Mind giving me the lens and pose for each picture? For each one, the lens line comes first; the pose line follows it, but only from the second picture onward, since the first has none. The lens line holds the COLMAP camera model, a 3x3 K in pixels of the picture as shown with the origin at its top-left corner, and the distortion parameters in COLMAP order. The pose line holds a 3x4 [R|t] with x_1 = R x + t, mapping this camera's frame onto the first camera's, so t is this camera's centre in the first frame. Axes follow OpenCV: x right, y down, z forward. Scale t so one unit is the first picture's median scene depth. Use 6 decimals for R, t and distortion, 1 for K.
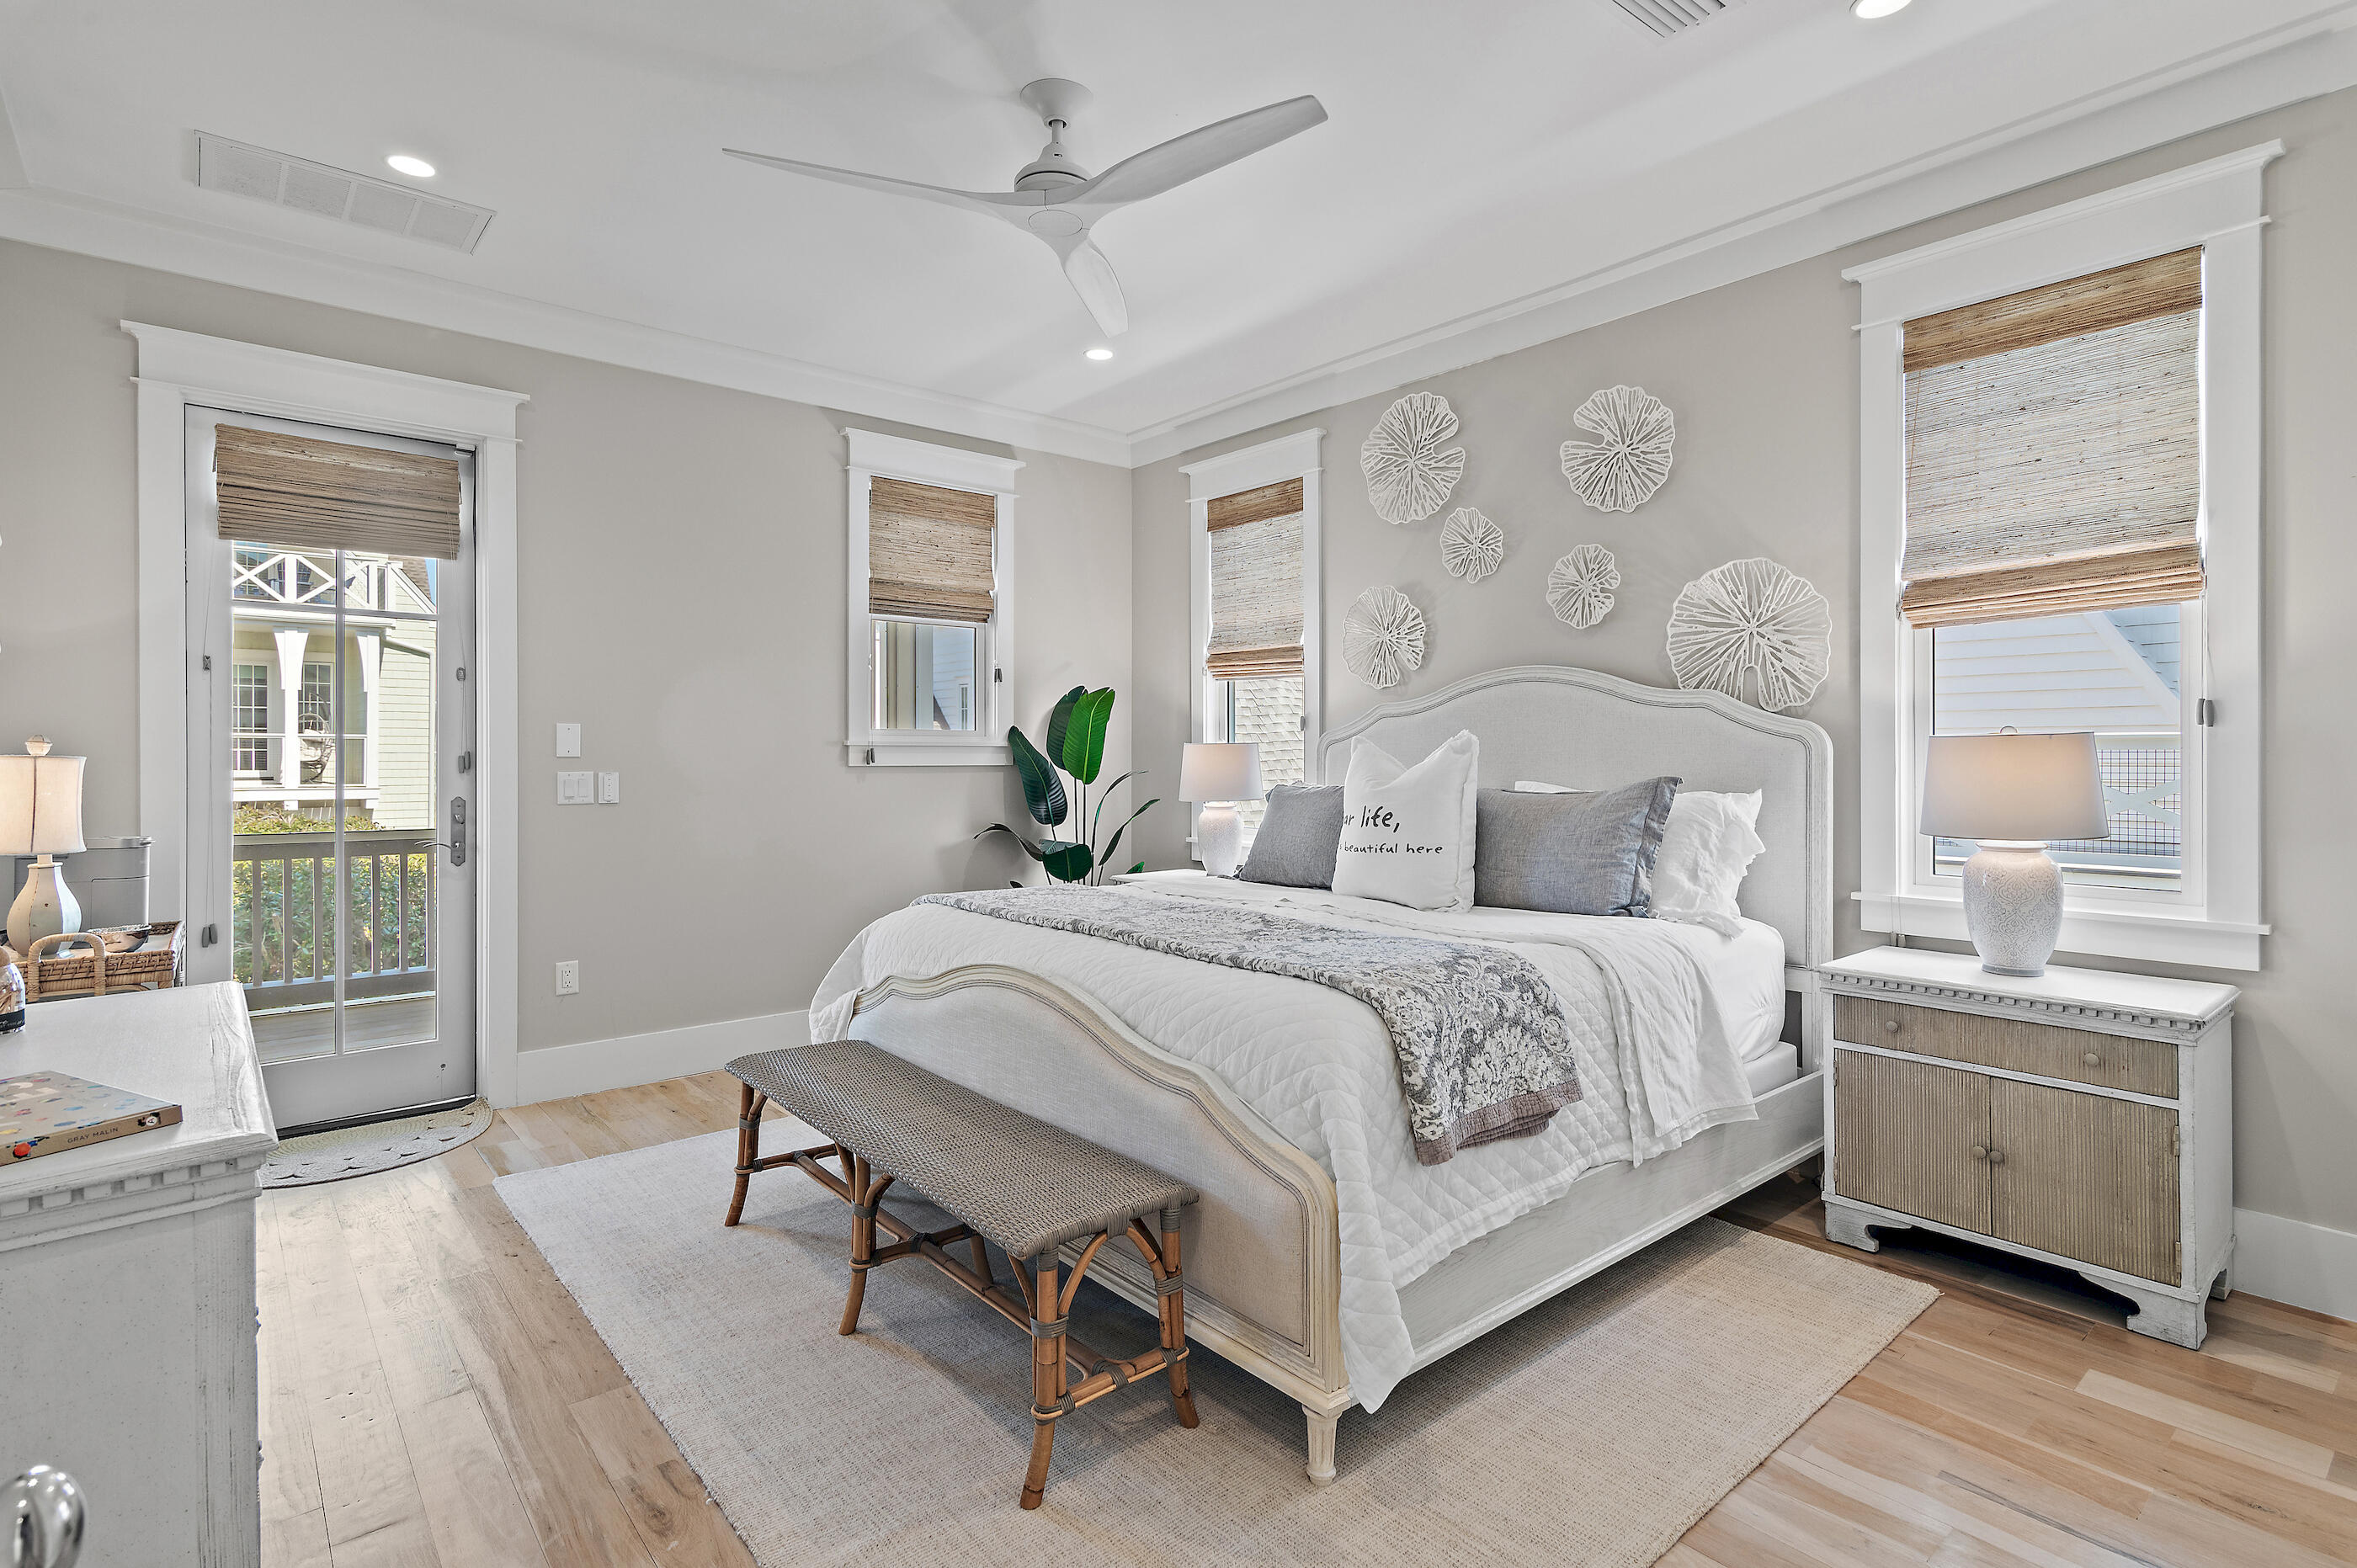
lens RADIAL K [[1158.2, 0, 1141.7], [0, 1158.2, 752.3], [0, 0, 1]] dist [0.022096, -0.010751]
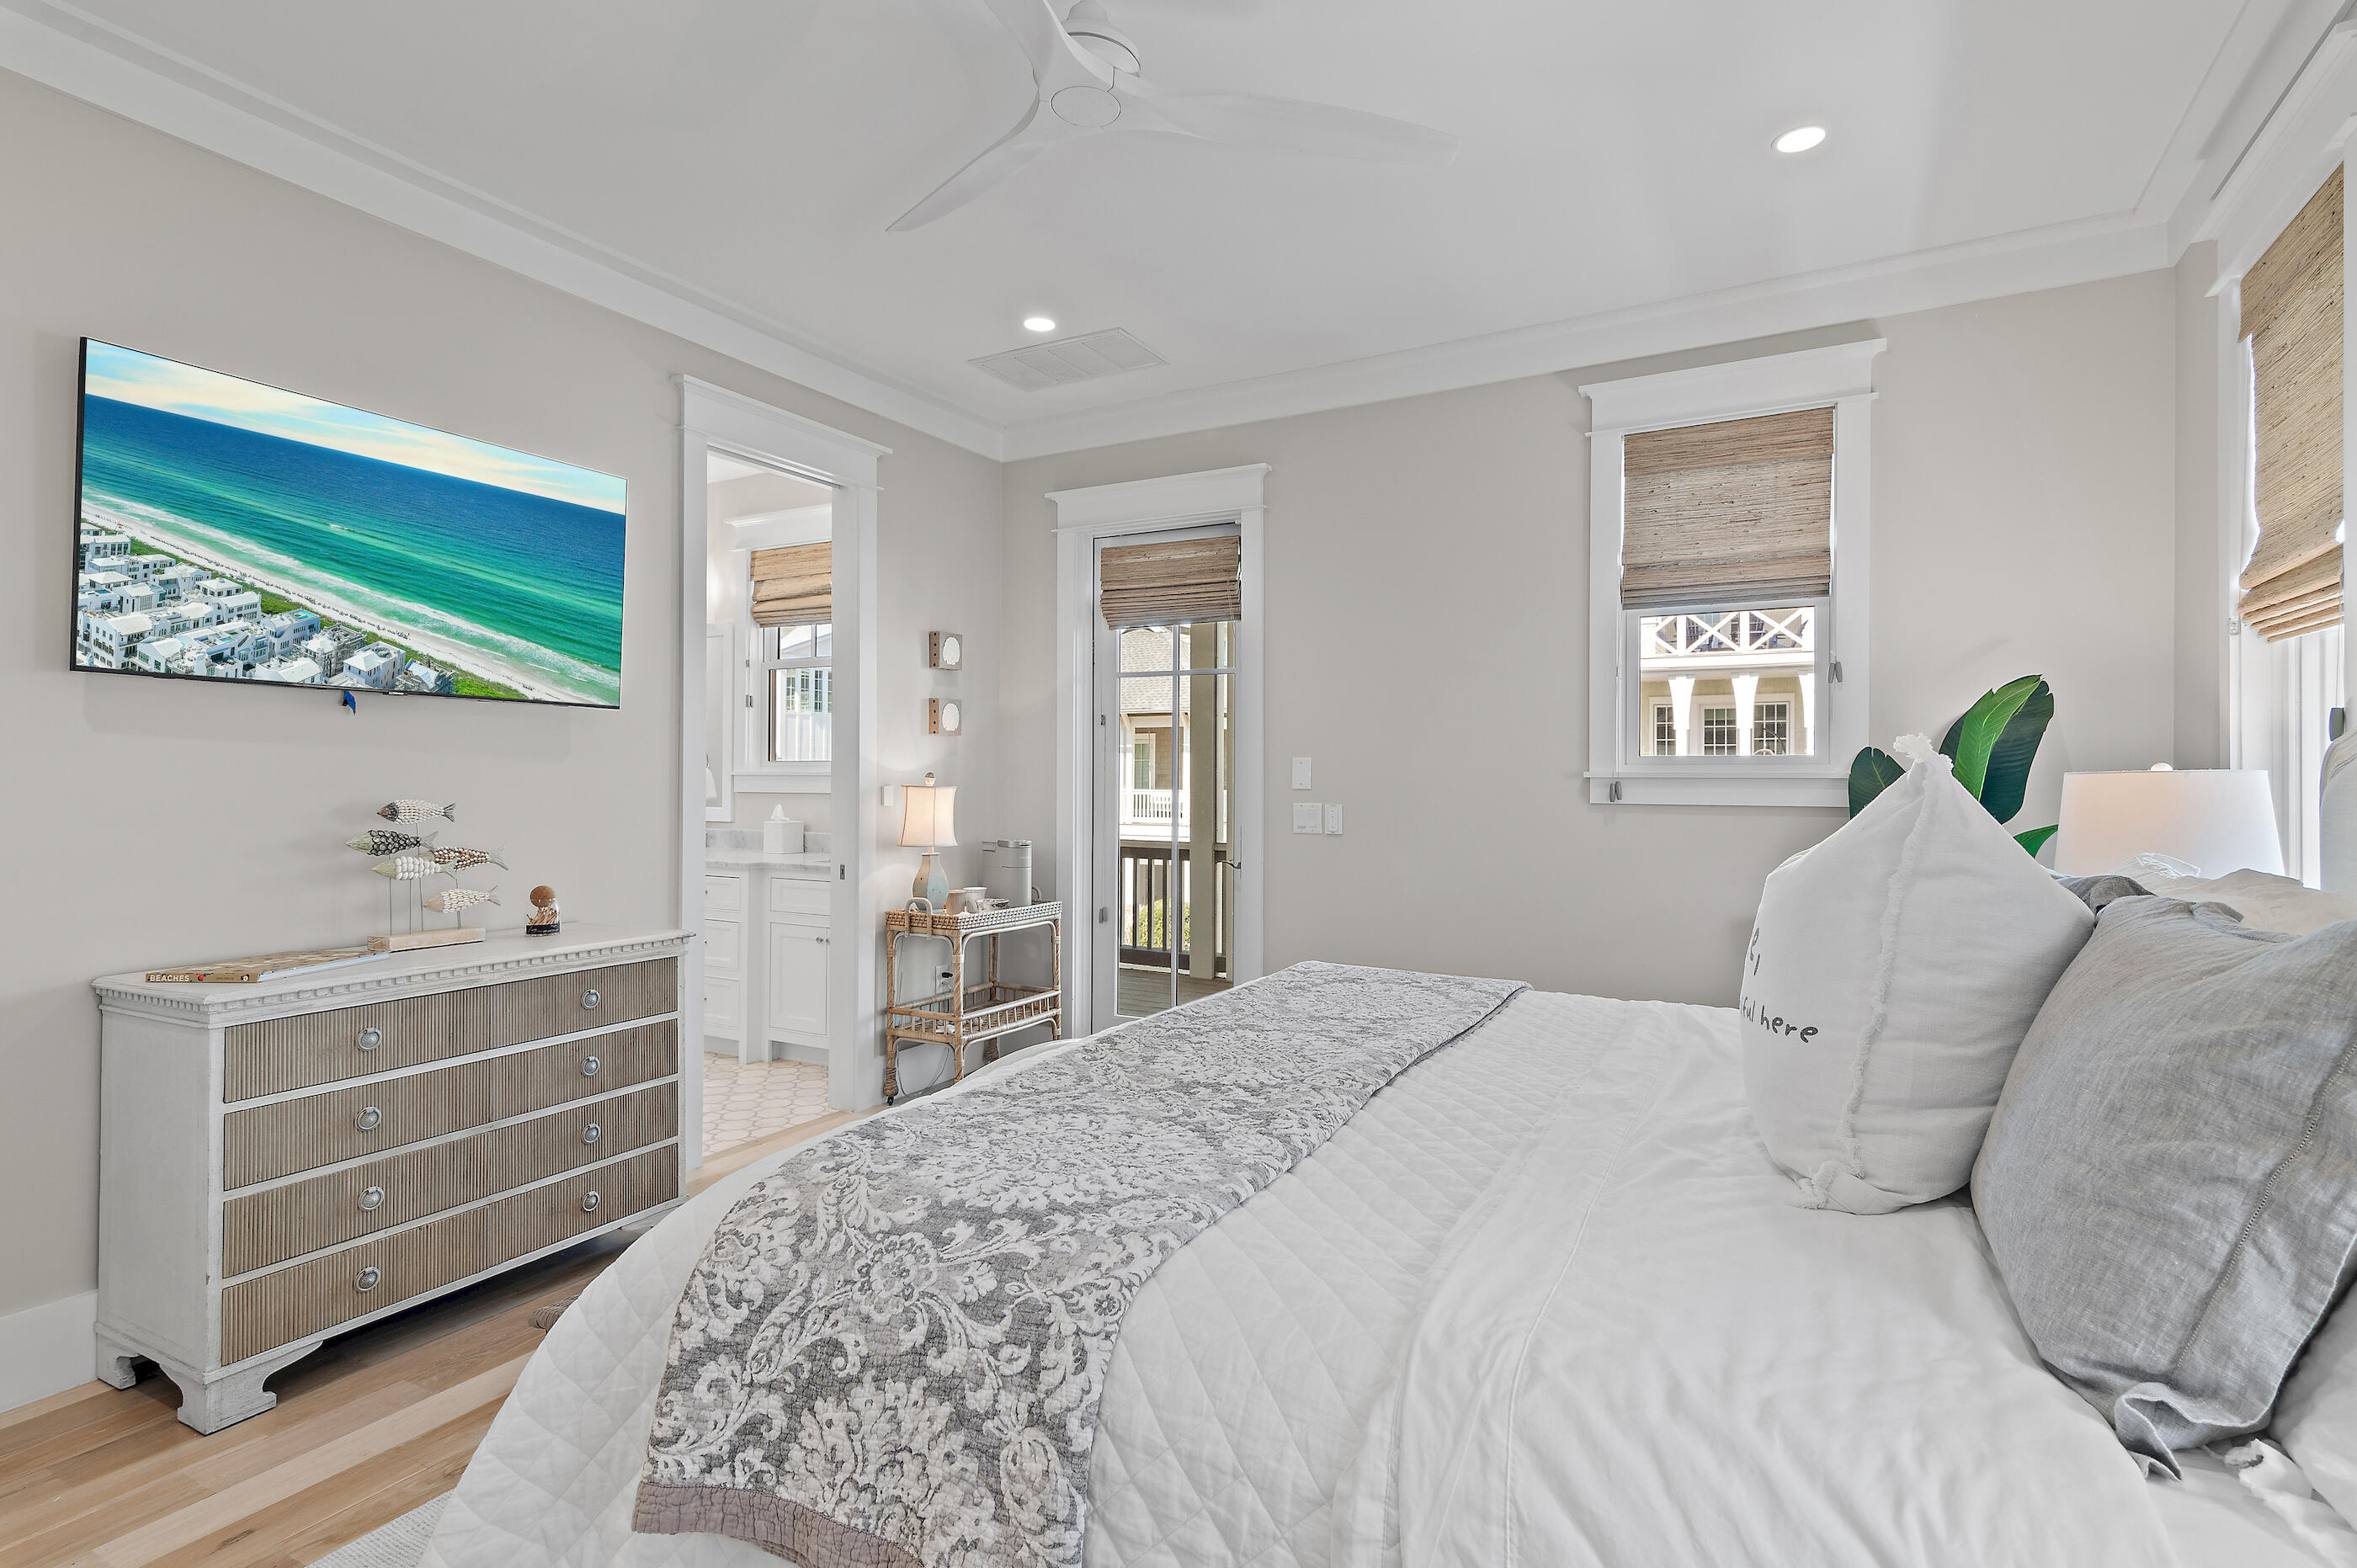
lens RADIAL K [[1125.3, 0, 1187.2], [0, 1125.3, 774.4], [0, 0, 1]] dist [0.016645, 0.000021]
pose [[0.374289, -0.003803, -0.927304, 0.443758], [-0.004417, 0.999973, -0.005884, -0.002831], [0.927302, 0.006298, 0.374262, 0.533644]]
